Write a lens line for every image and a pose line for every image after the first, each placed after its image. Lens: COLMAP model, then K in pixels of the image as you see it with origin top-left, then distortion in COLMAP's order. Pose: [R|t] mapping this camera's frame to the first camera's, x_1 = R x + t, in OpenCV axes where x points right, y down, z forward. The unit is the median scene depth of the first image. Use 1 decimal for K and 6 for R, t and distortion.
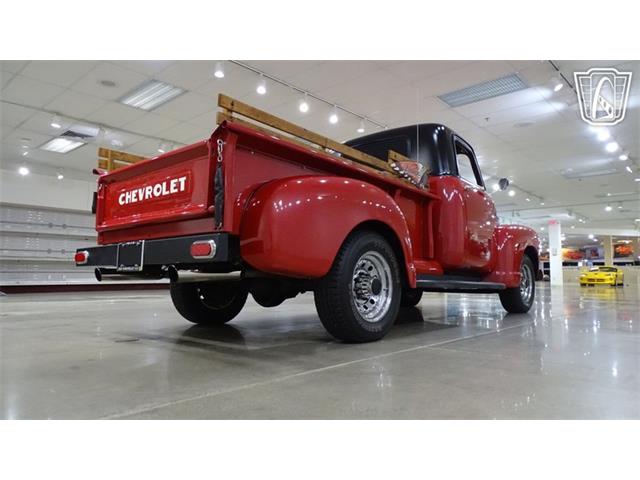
lens RADIAL K [[452.1, 0, 320.6], [0, 452.1, 240.7], [0, 0, 1]] dist [-0.001116, 0.001582]
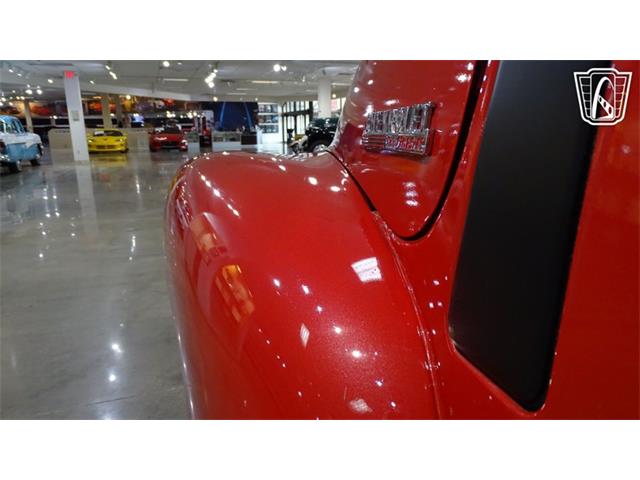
lens RADIAL K [[455.7, 0, 320.8], [0, 455.7, 259.8], [0, 0, 1]] dist [-0.043549, -0.001558]
pose [[0.467950, -0.244744, 0.849190, 0.116429], [-0.072596, 0.946995, 0.312937, -0.070578], [-0.880768, -0.208087, 0.425379, 1.900422]]
